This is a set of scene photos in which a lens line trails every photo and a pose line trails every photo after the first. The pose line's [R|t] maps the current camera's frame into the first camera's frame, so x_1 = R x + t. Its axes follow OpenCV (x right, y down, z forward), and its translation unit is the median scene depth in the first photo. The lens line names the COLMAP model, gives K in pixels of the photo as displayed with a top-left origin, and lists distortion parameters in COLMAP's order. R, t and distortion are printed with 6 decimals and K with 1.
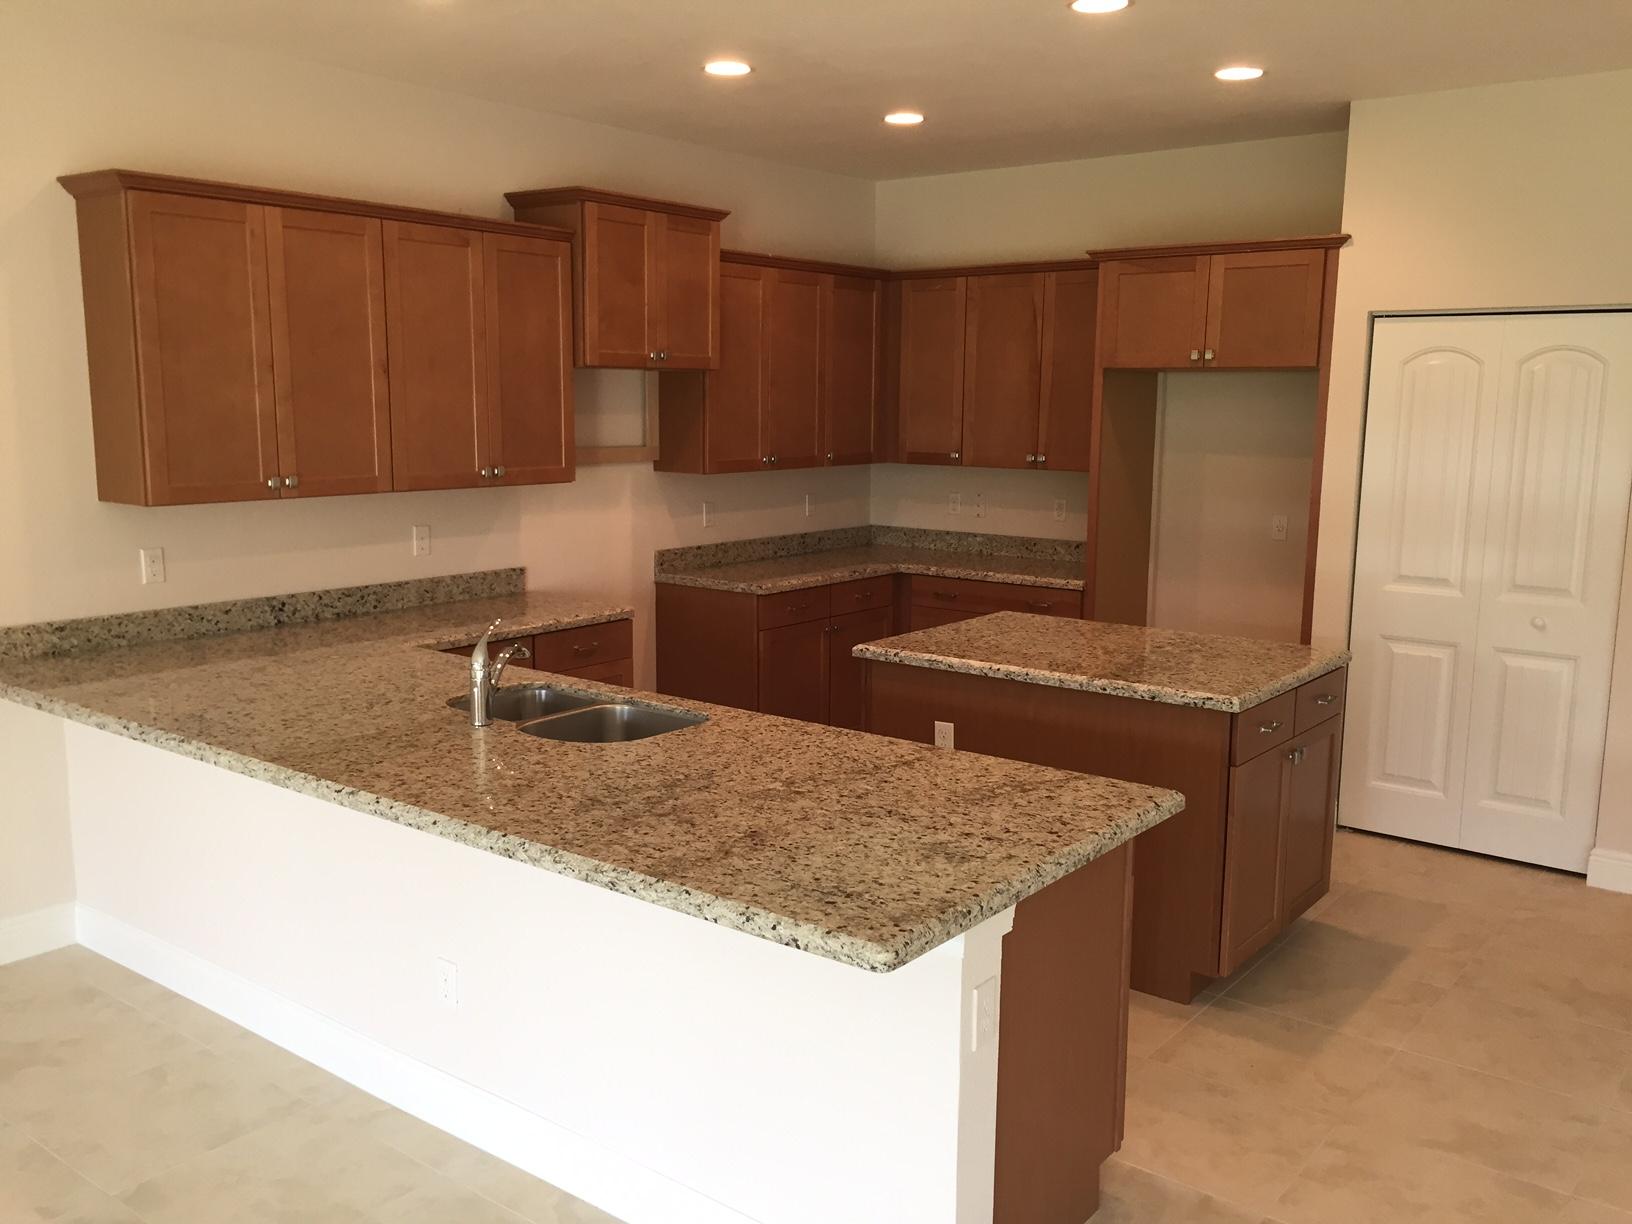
lens RADIAL K [[1386.5, 0, 810.8], [0, 1386.5, 611.3], [0, 0, 1]] dist [0.054097, -0.039611]
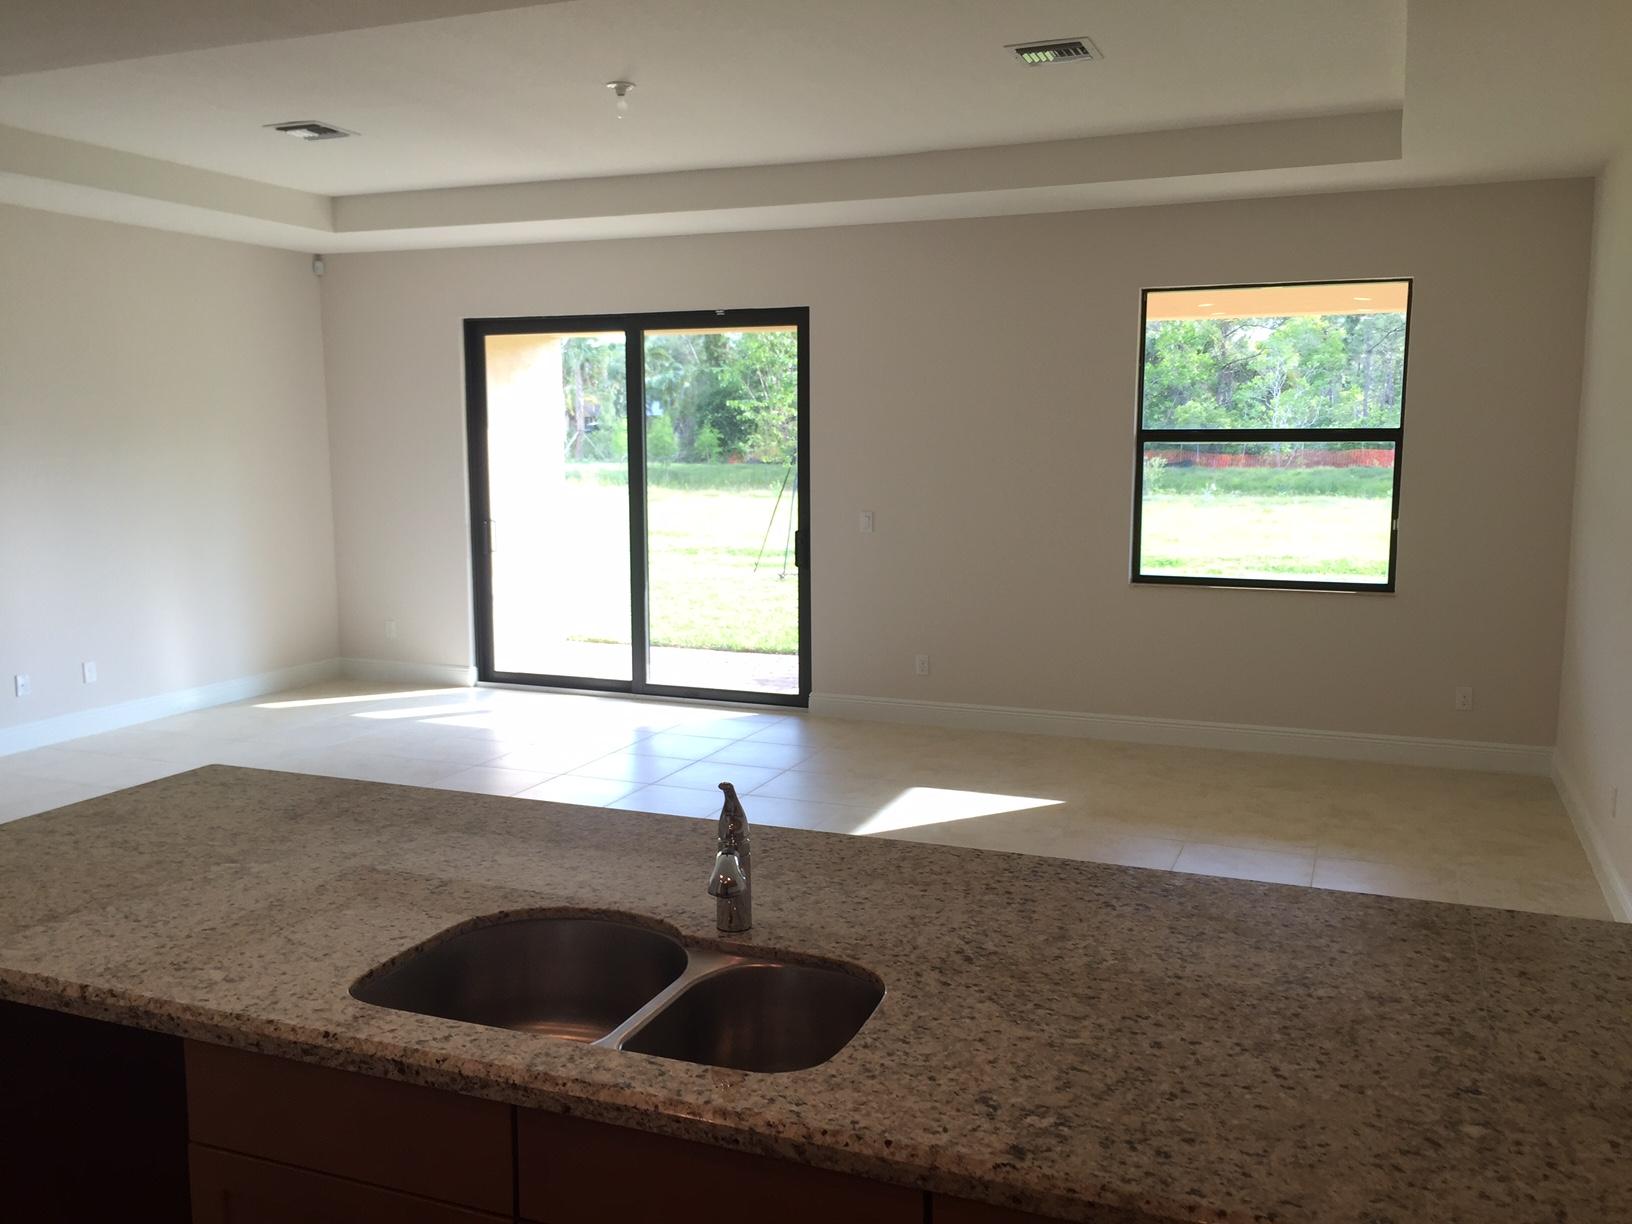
lens RADIAL K [[1386.5, 0, 821.6], [0, 1386.5, 609.9], [0, 0, 1]] dist [0.054097, -0.039611]
pose [[-0.960243, 0.036108, -0.276822, -0.070897], [-0.044260, 0.959367, 0.278668, -0.158375], [0.275636, 0.279841, -0.919627, 1.046519]]
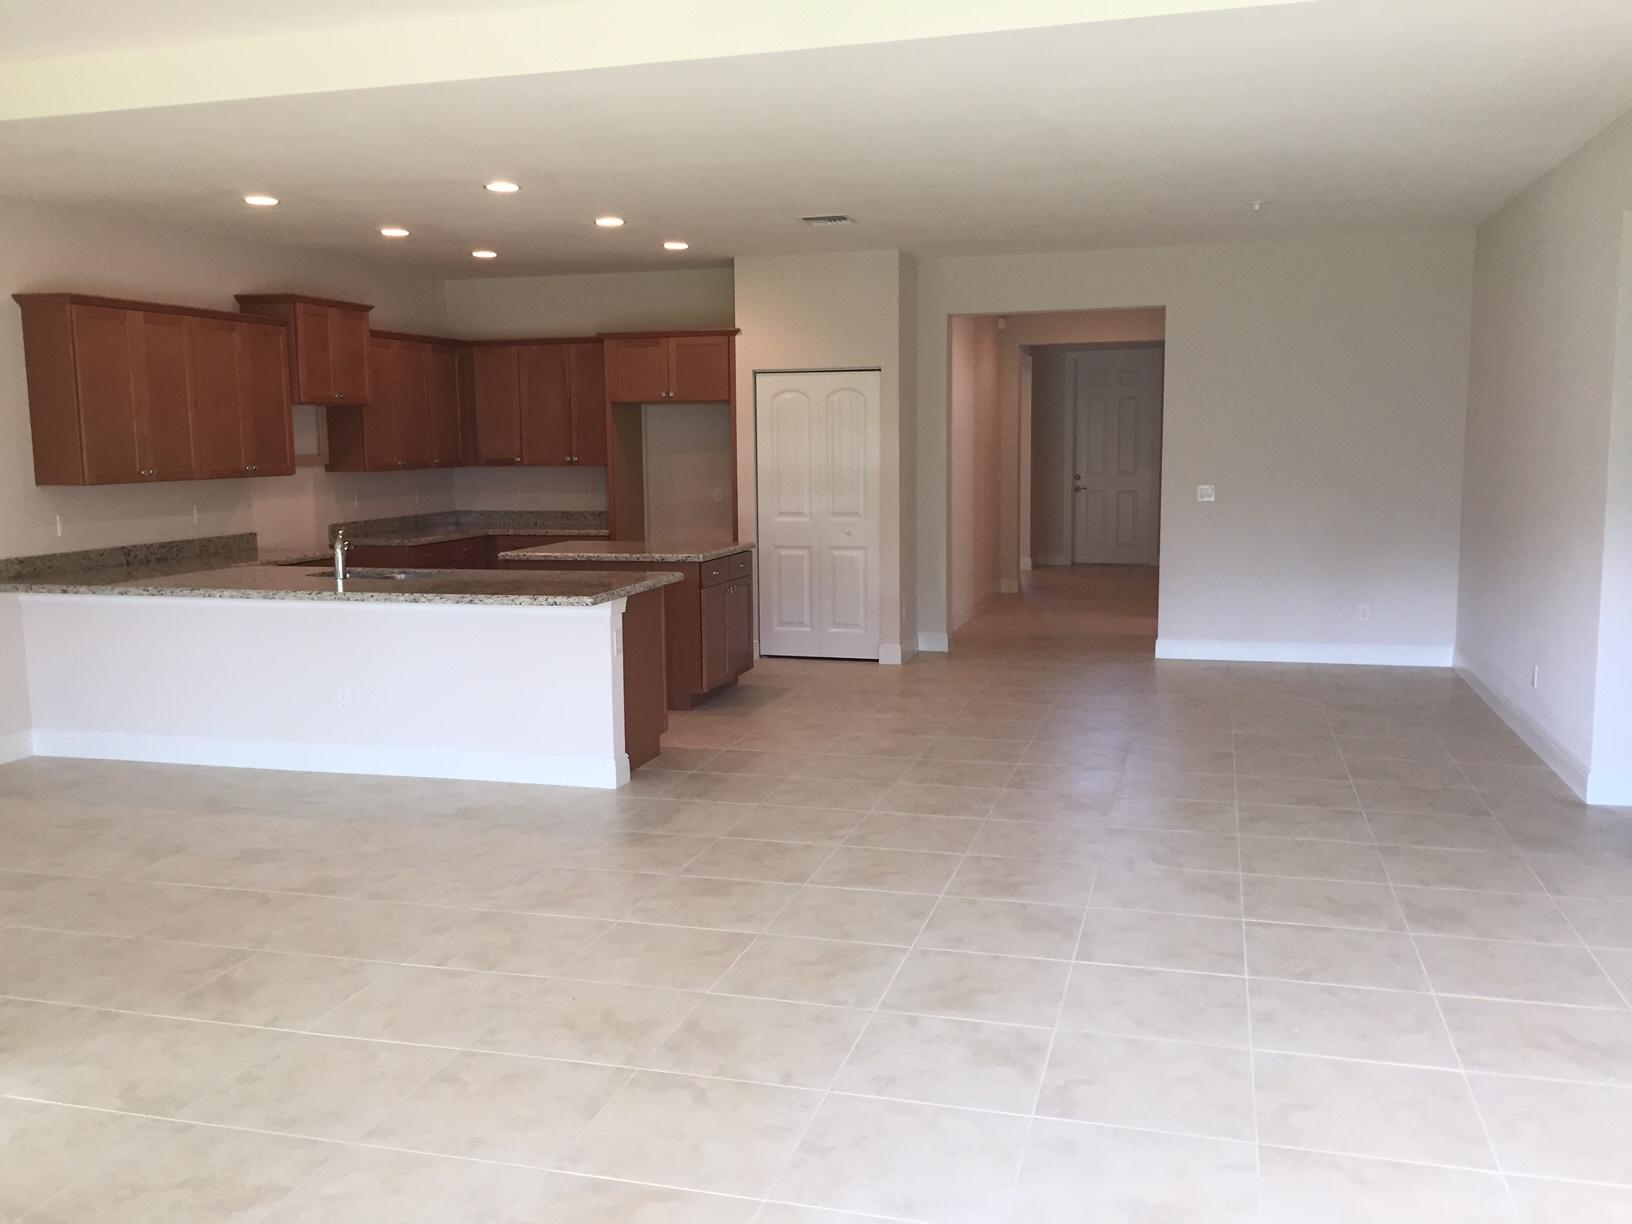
lens RADIAL K [[1386.5, 0, 806.6], [0, 1386.5, 610.5], [0, 0, 1]] dist [0.054097, -0.039611]
pose [[0.927940, -0.066410, 0.366765, -0.237472], [0.077268, 0.996898, -0.014987, 0.139896], [-0.364632, 0.042247, 0.930193, -0.744055]]
